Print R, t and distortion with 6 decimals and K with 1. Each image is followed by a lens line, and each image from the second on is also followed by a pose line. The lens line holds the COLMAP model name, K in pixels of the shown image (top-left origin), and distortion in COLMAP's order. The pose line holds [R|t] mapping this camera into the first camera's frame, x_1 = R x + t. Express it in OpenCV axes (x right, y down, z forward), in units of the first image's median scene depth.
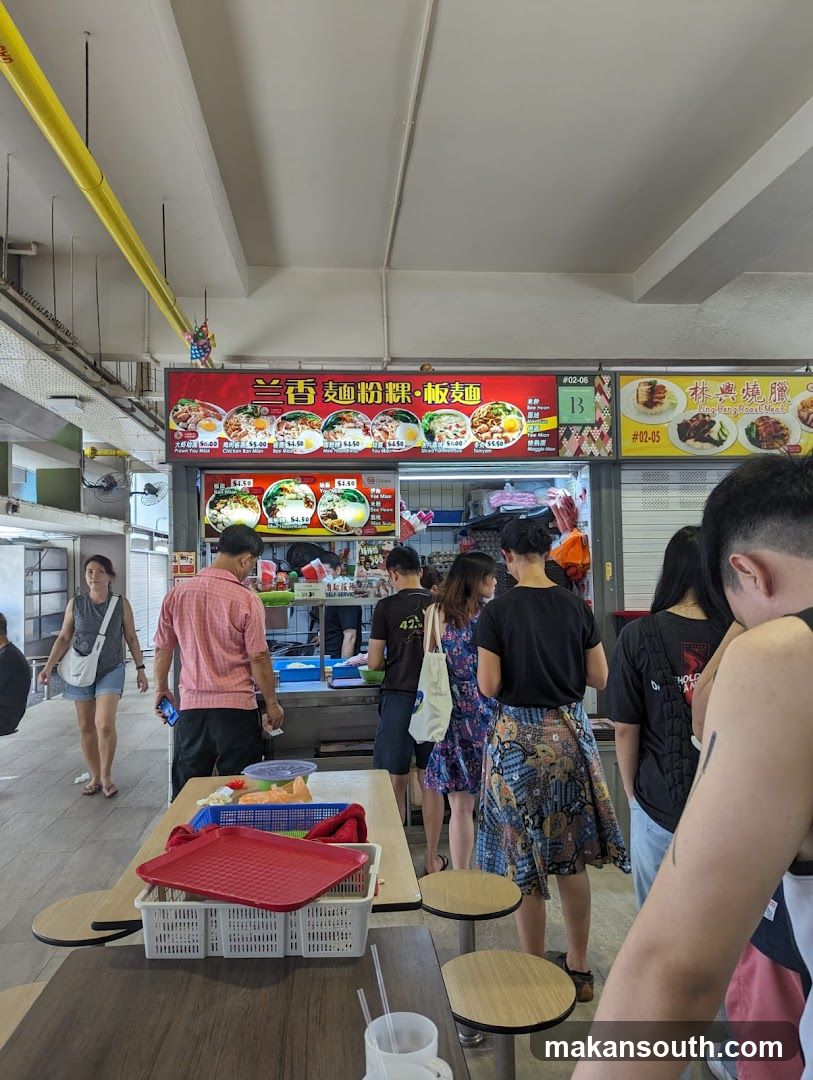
lens RADIAL K [[760.5, 0, 406.5], [0, 760.5, 540.0], [0, 0, 1]] dist [0.084476, -0.132463]
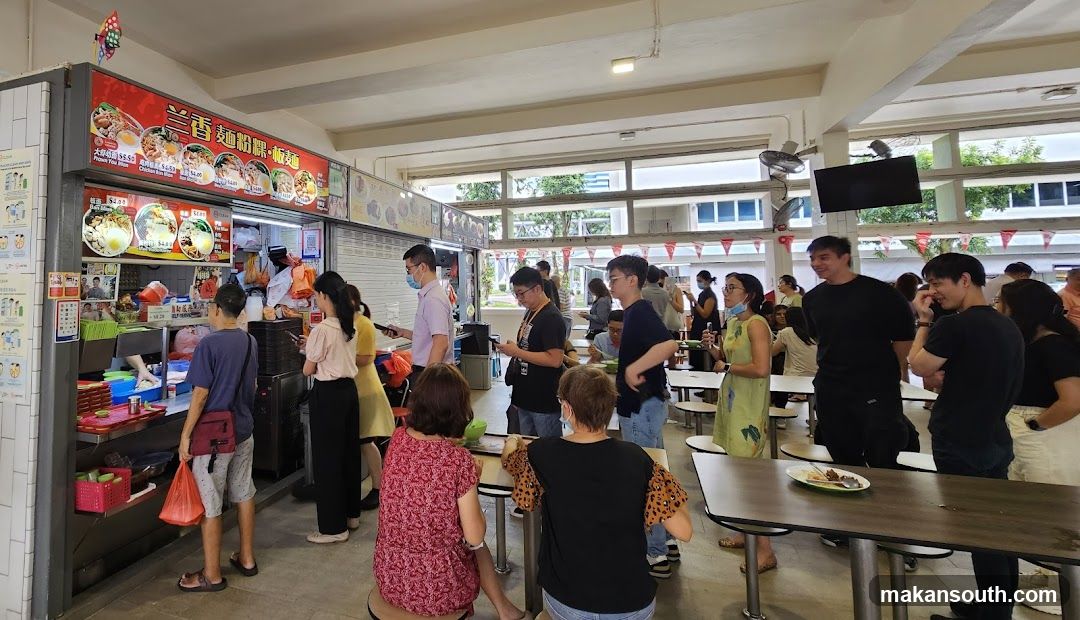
lens RADIAL K [[543.2, 0, 418.7], [0, 543.2, 244.7], [0, 0, 1]] dist [0.002106, -0.001191]
pose [[0.454869, 0.073718, 0.887502, -0.652390], [-0.031050, 0.997275, -0.066921, 0.013322], [-0.890017, 0.002883, 0.455918, 0.364644]]
